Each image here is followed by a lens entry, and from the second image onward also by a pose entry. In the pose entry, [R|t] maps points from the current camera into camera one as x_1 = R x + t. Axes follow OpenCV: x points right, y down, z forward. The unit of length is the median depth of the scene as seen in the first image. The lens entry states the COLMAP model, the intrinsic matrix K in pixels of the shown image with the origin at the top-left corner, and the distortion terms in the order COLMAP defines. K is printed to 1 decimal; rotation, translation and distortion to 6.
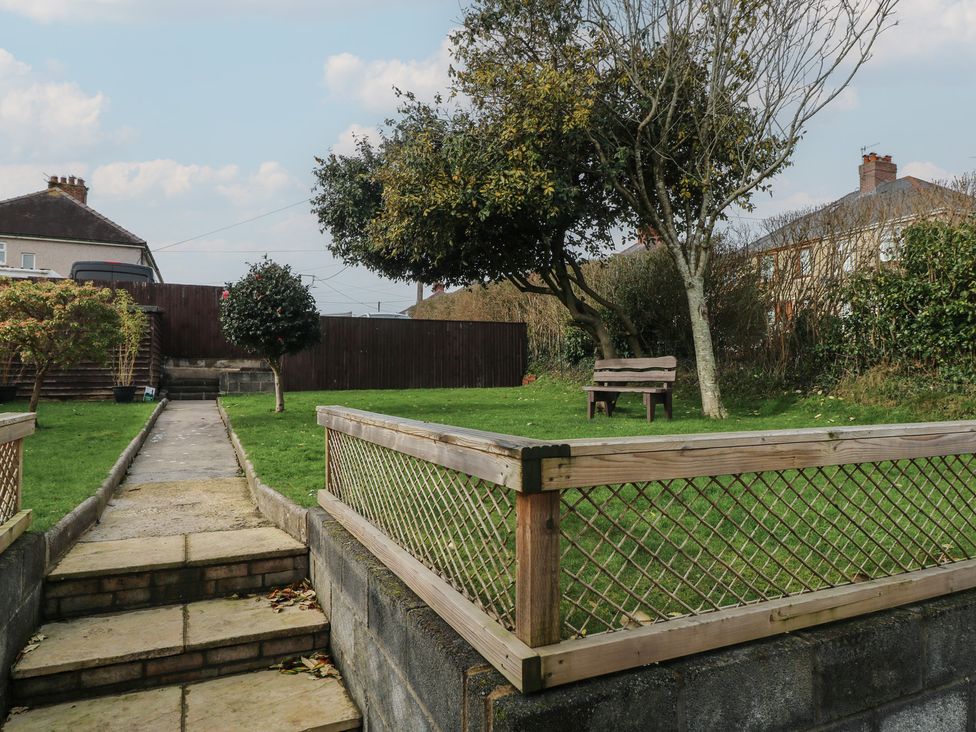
lens RADIAL K [[629.7, 0, 490.1], [0, 629.7, 368.8], [0, 0, 1]] dist [-0.001329, 0.000812]
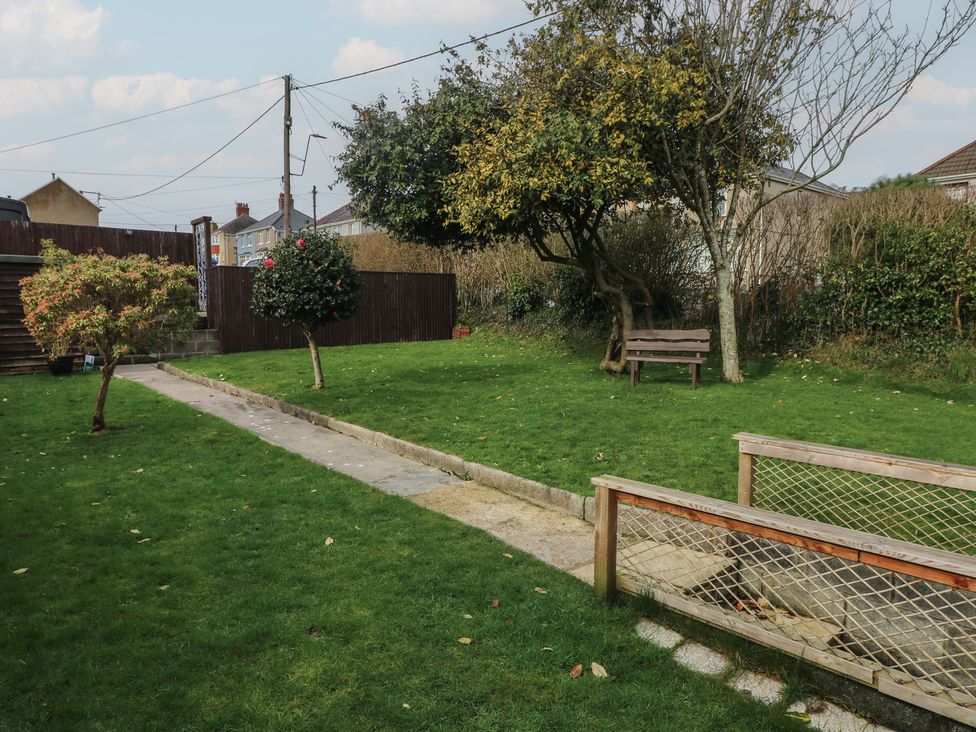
lens RADIAL K [[625.7, 0, 486.8], [0, 625.7, 366.8], [0, 0, 1]] dist [-0.002002, -0.001935]
pose [[0.952832, -0.030505, 0.301961, -0.424799], [-0.002768, 0.994021, 0.109154, -0.074149], [-0.303485, -0.104841, 0.947051, 0.046260]]
